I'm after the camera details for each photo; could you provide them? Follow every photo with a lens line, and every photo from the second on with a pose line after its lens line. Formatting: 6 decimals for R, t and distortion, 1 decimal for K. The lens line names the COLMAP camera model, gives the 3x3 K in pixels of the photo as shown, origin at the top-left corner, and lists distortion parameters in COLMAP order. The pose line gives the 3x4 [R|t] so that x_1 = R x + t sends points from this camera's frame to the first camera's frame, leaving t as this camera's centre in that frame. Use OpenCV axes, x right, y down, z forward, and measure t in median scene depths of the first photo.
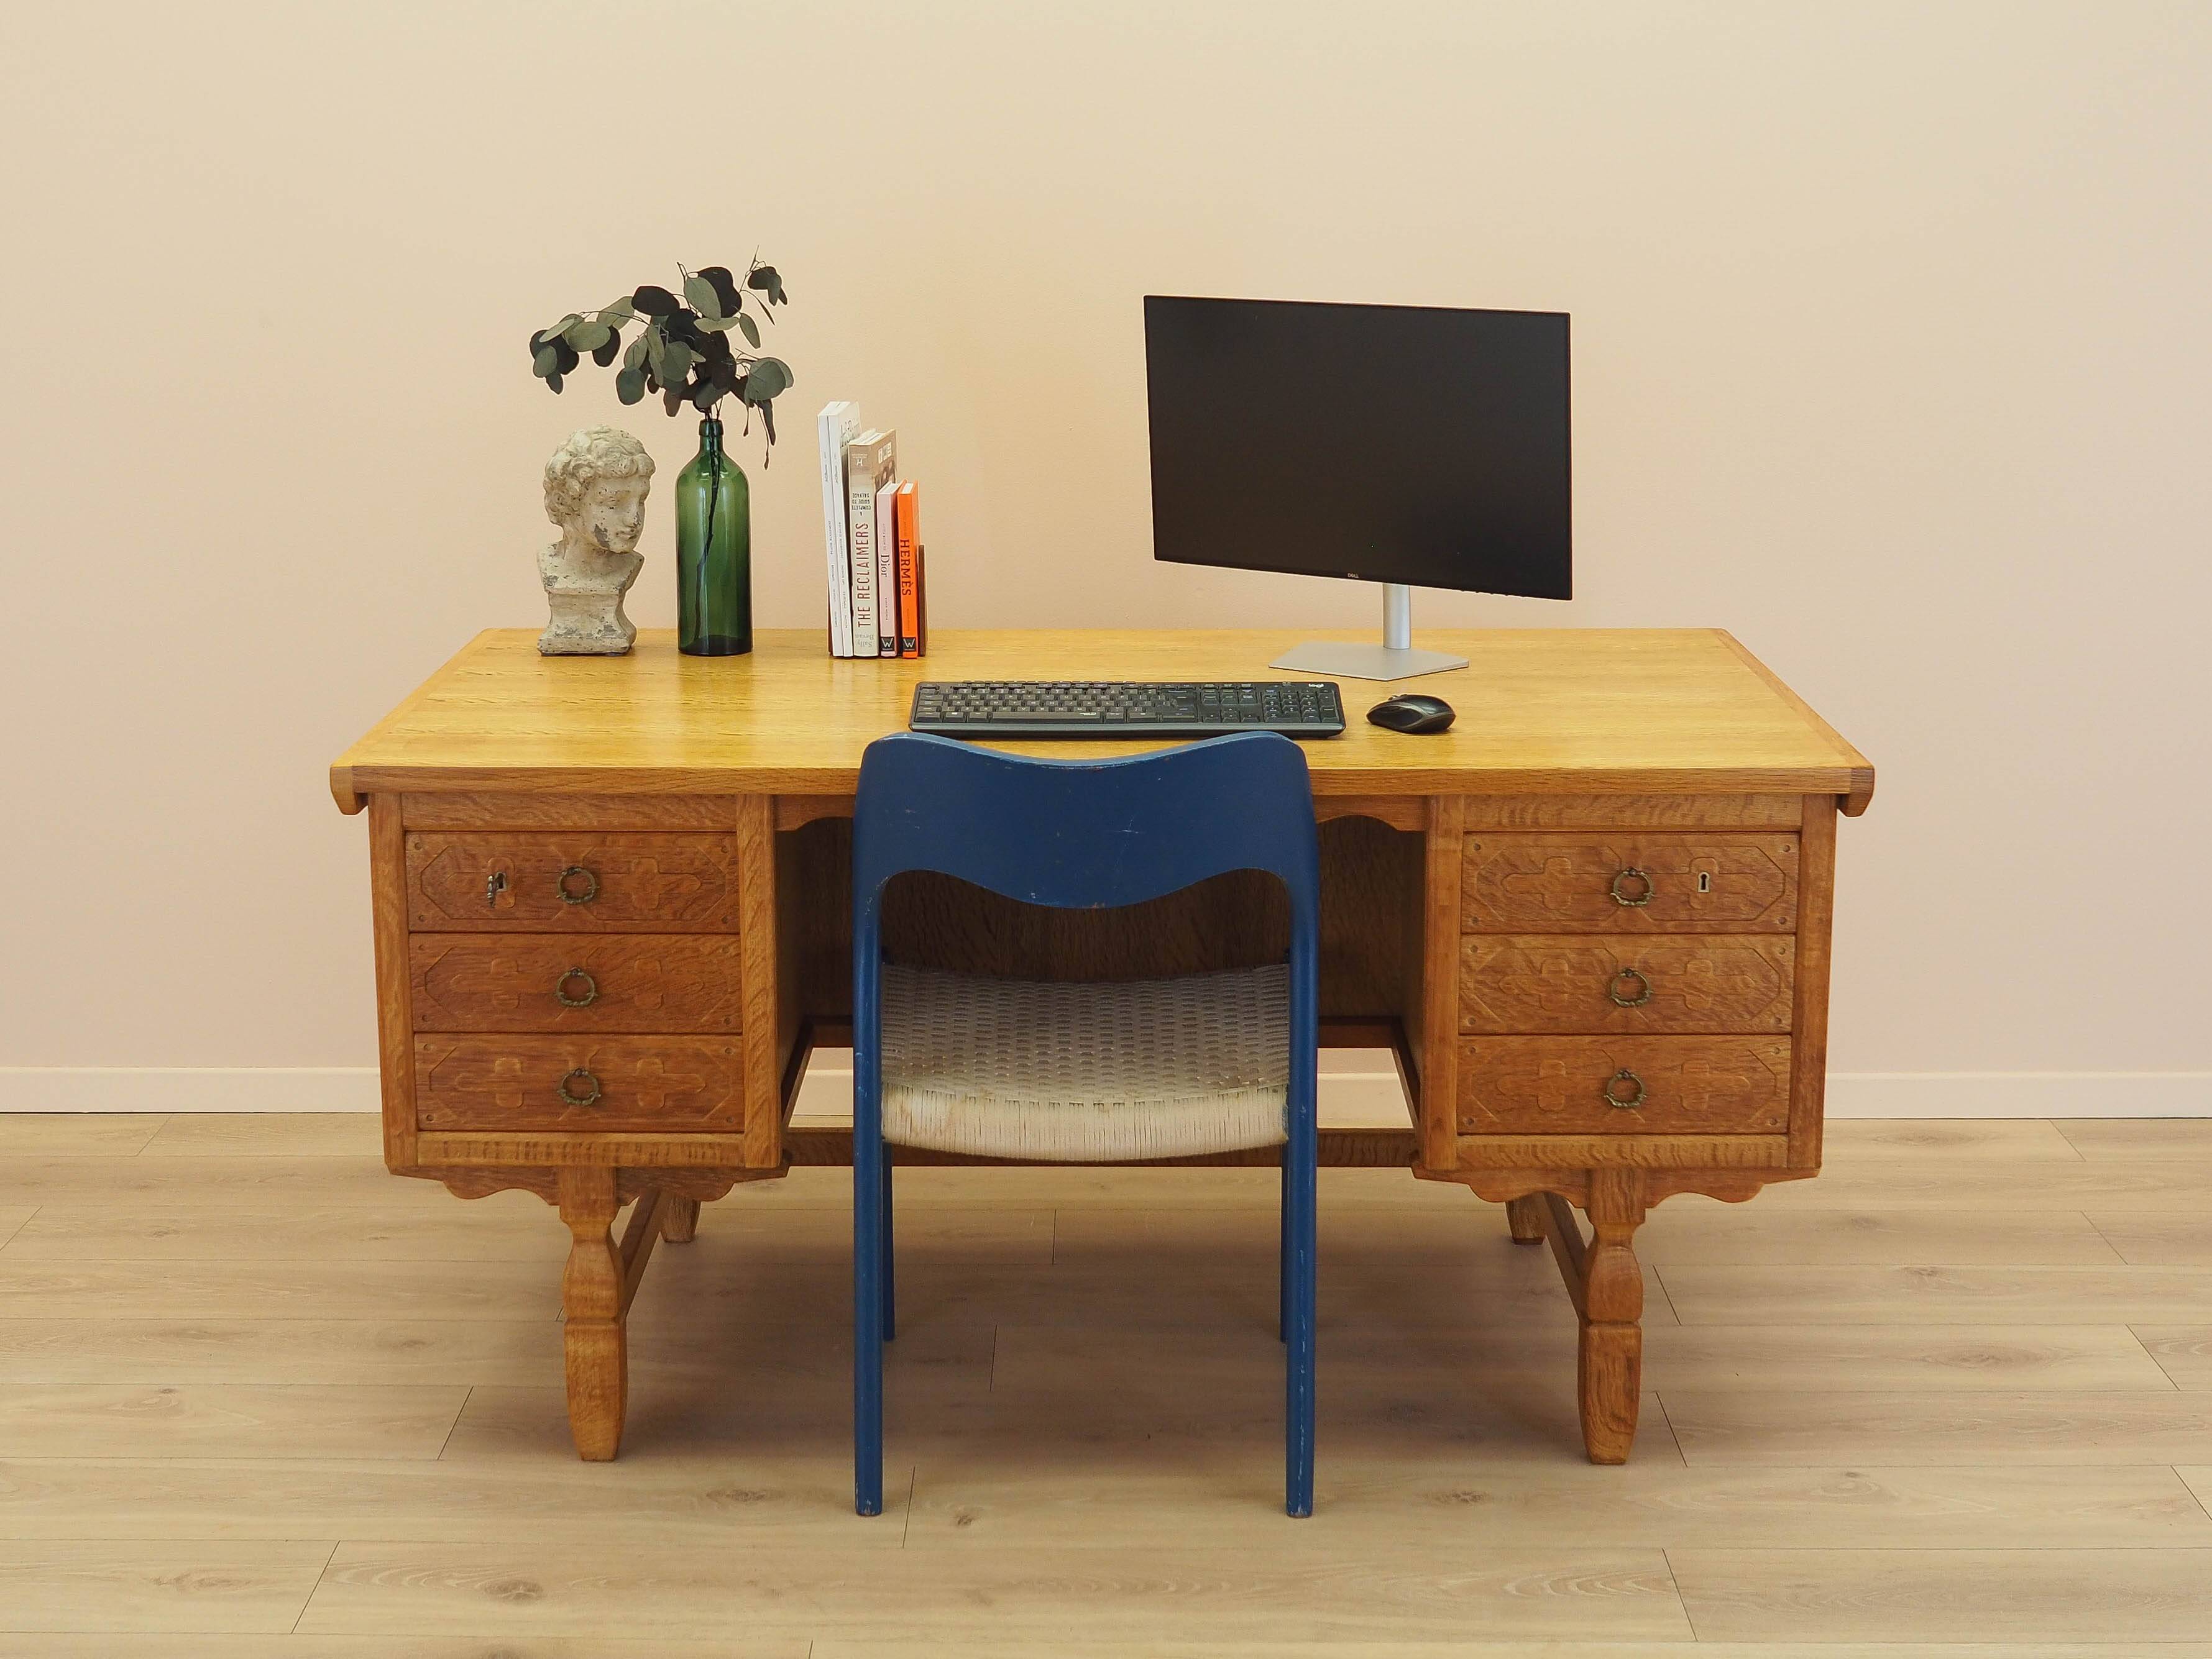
lens RADIAL K [[3226.0, 0, 1040.2], [0, 3226.0, 756.0], [0, 0, 1]] dist [-0.011466, 0.008479]
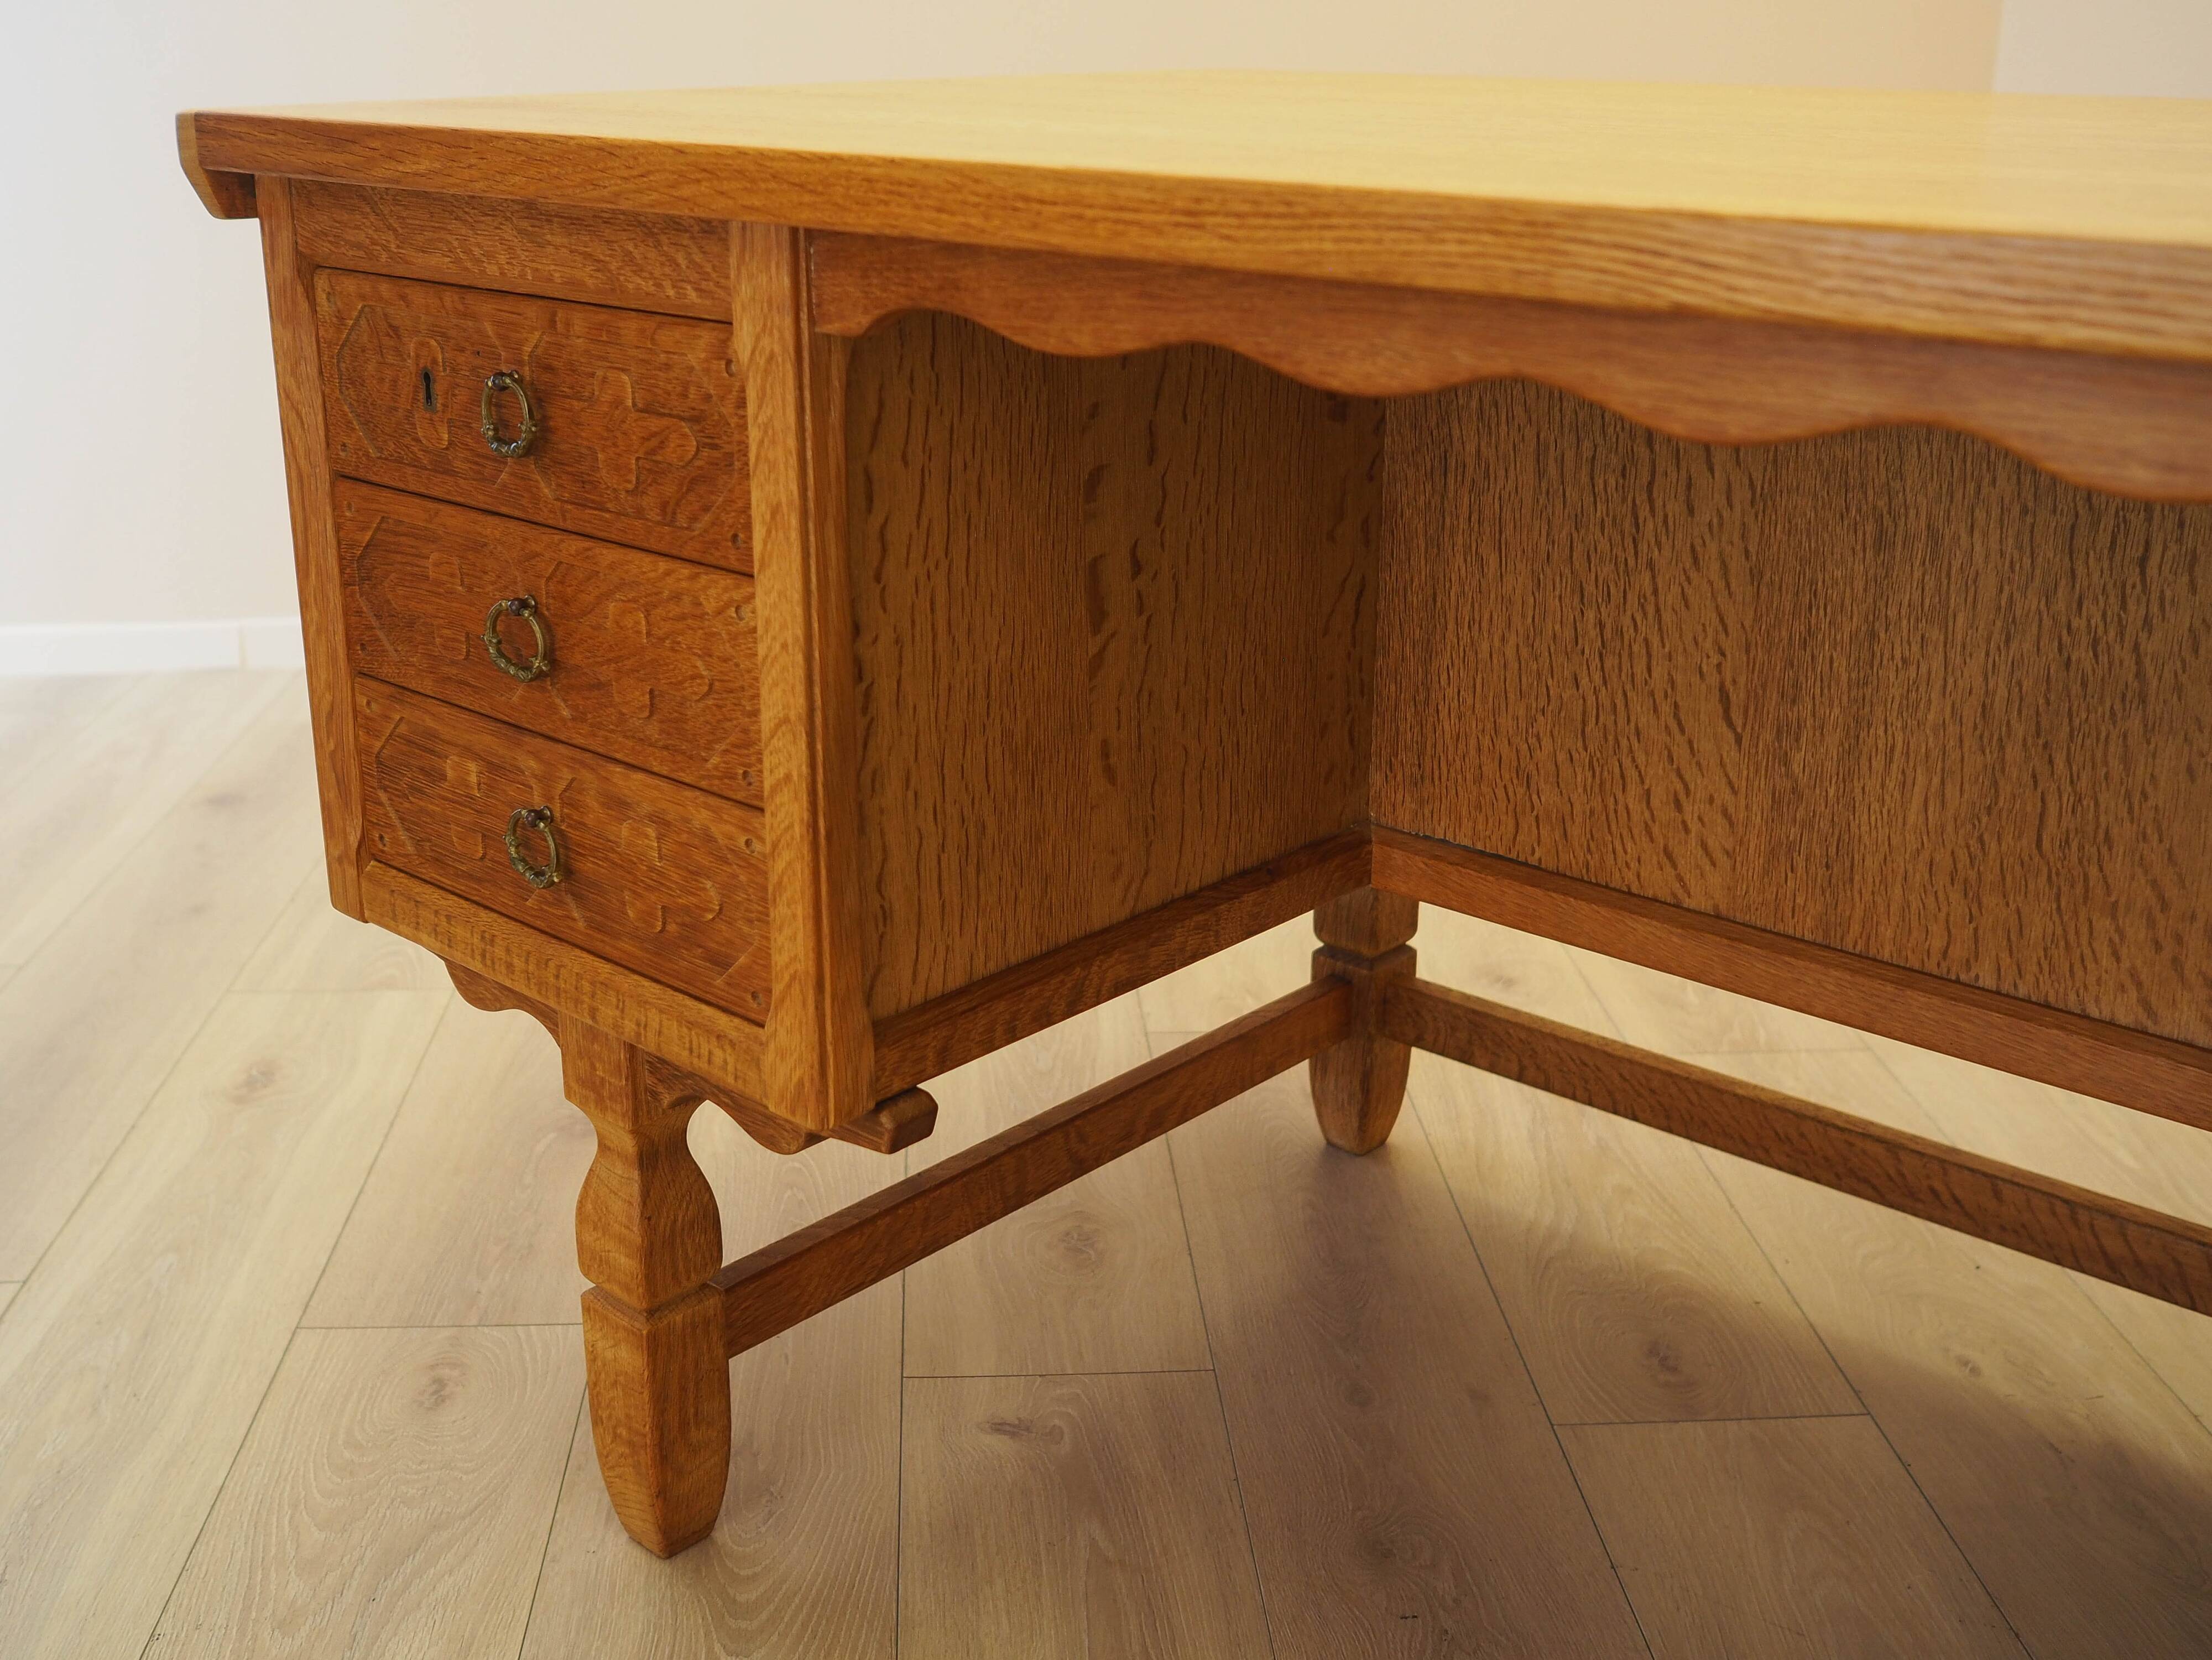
lens RADIAL K [[2373.2, 0, 1047.6], [0, 2373.2, 804.5], [0, 0, 1]] dist [-0.003680, 0.001543]
pose [[0.747594, 0.217470, -0.627543, 0.134250], [-0.137873, 0.975106, 0.173667, 0.025058], [0.649688, -0.043311, 0.758966, 0.788129]]
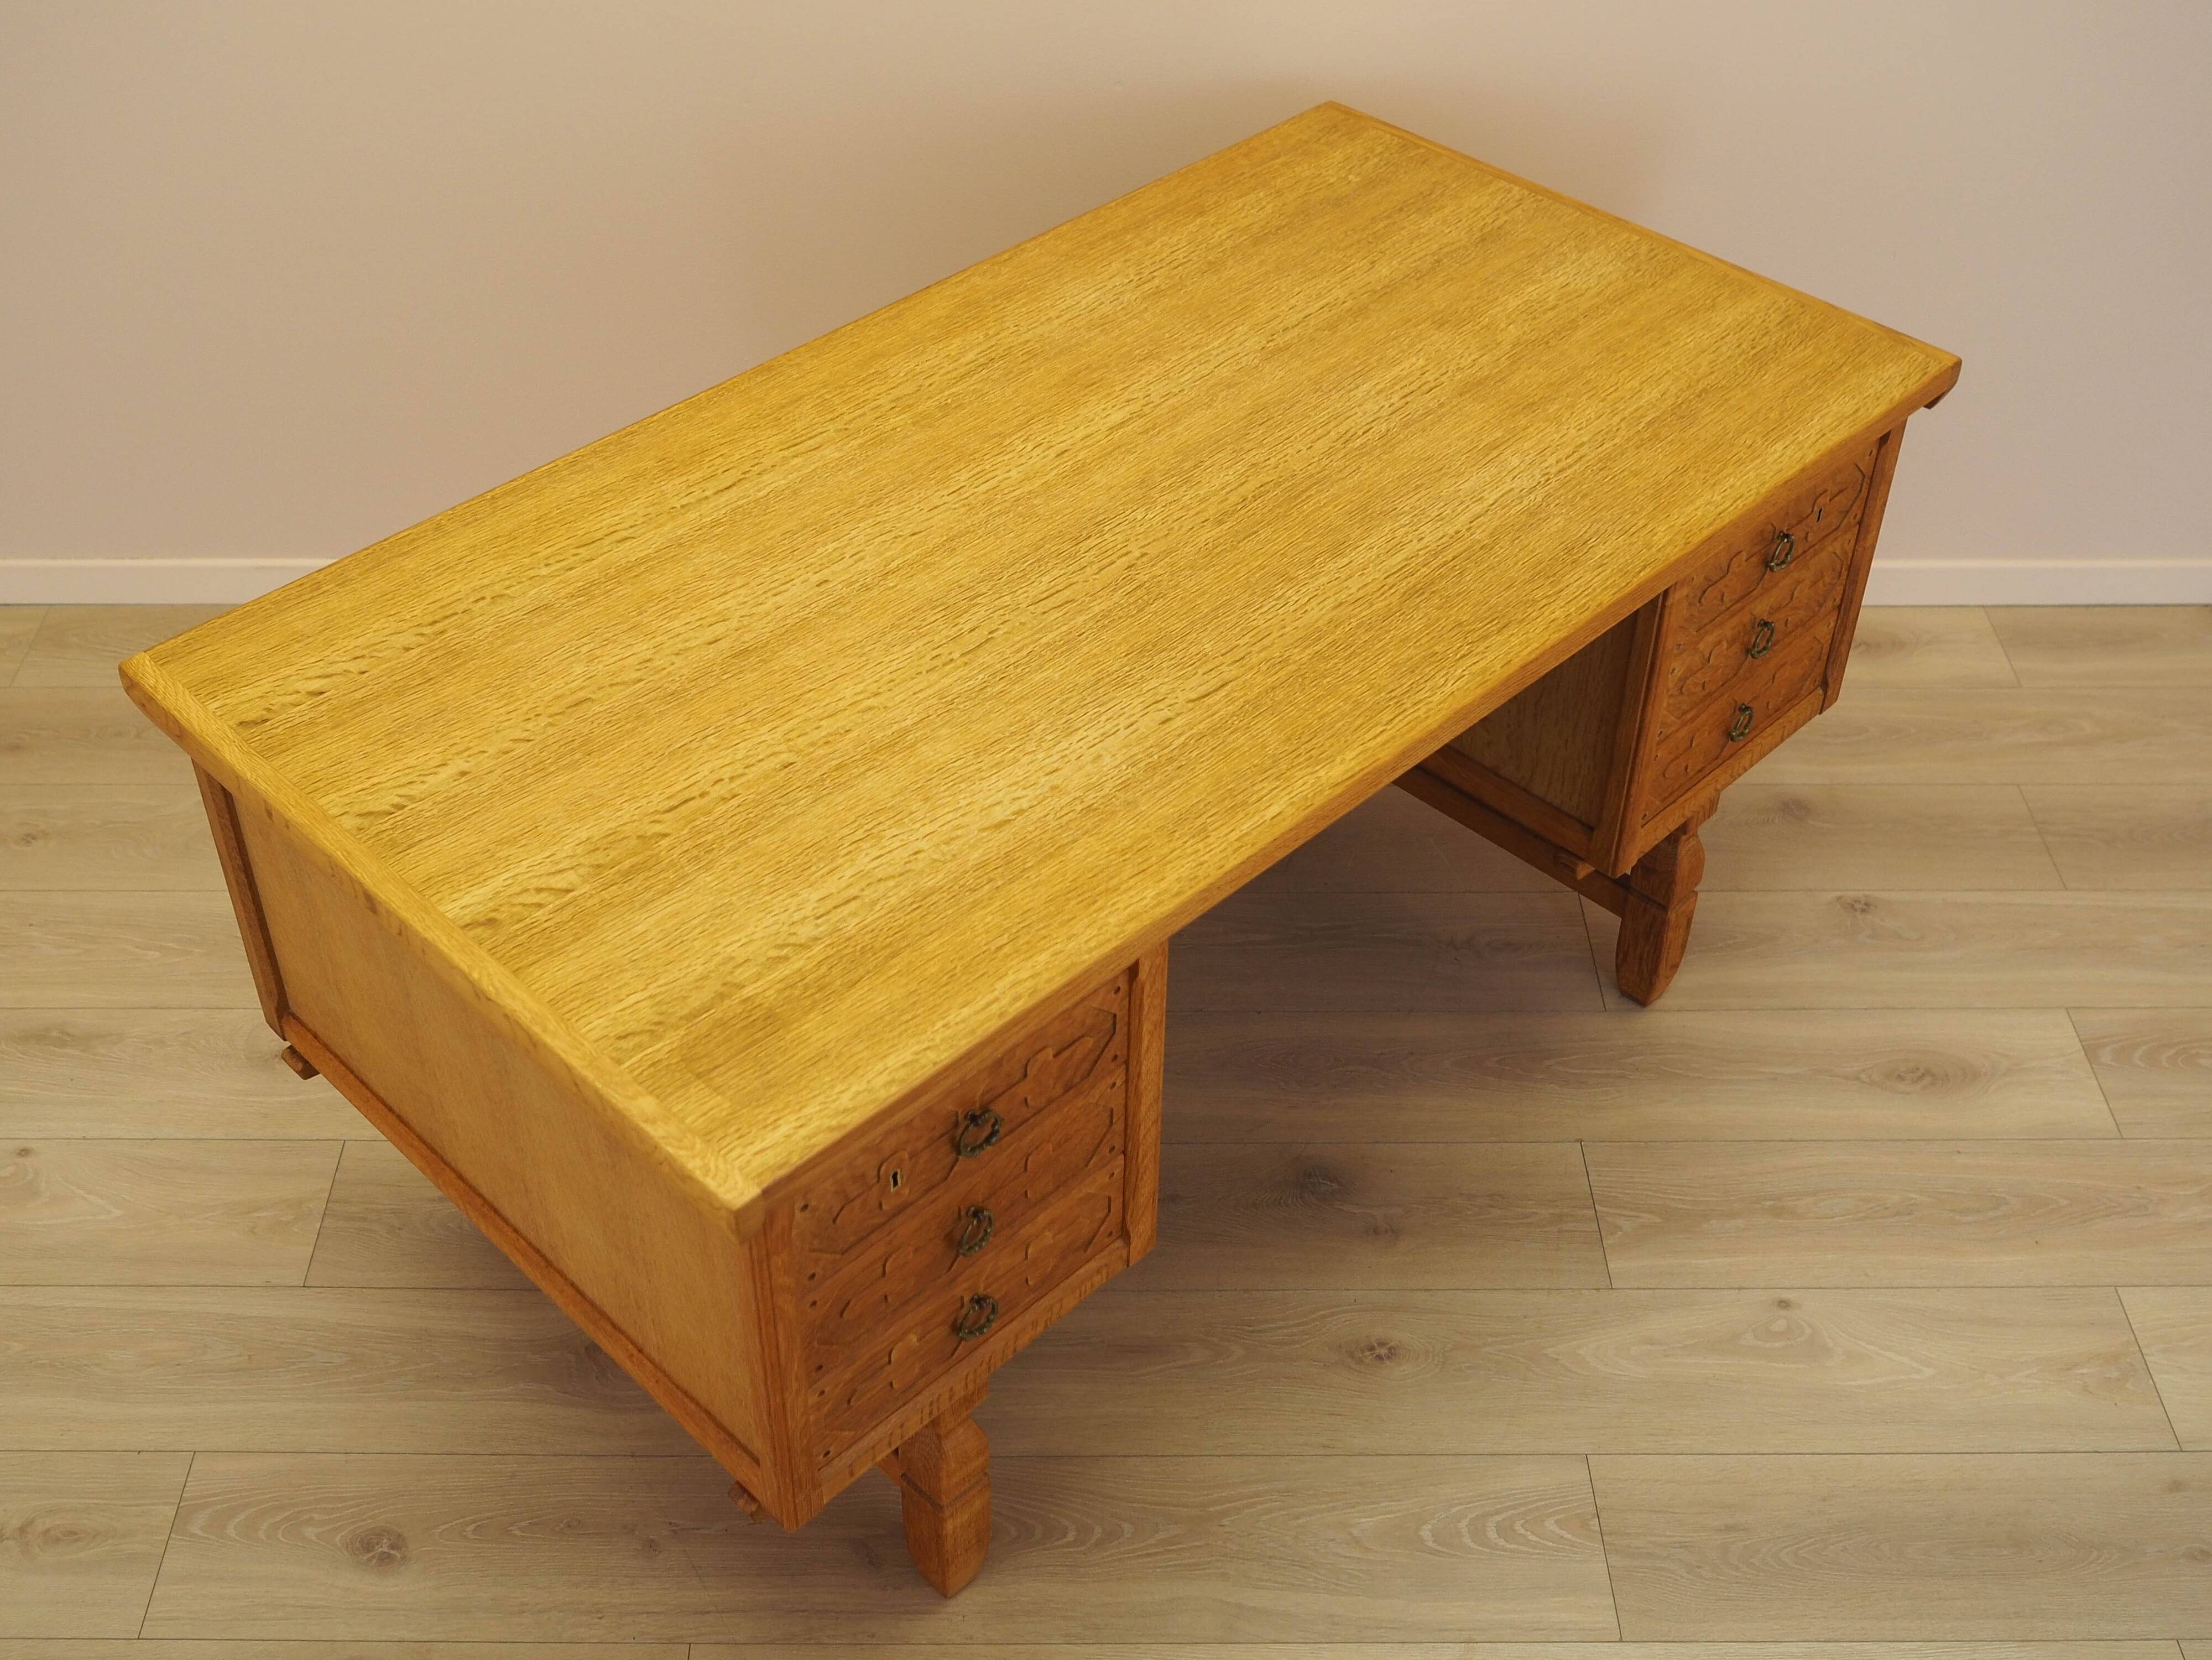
lens RADIAL K [[2516.3, 0, 1032.0], [0, 2516.3, 748.9], [0, 0, 1]] dist [-0.019371, 0.019463]
pose [[0.702377, -0.450917, 0.550763, -0.407464], [0.148575, 0.849586, 0.506093, -0.317302], [-0.696126, -0.273638, 0.663725, 0.634531]]
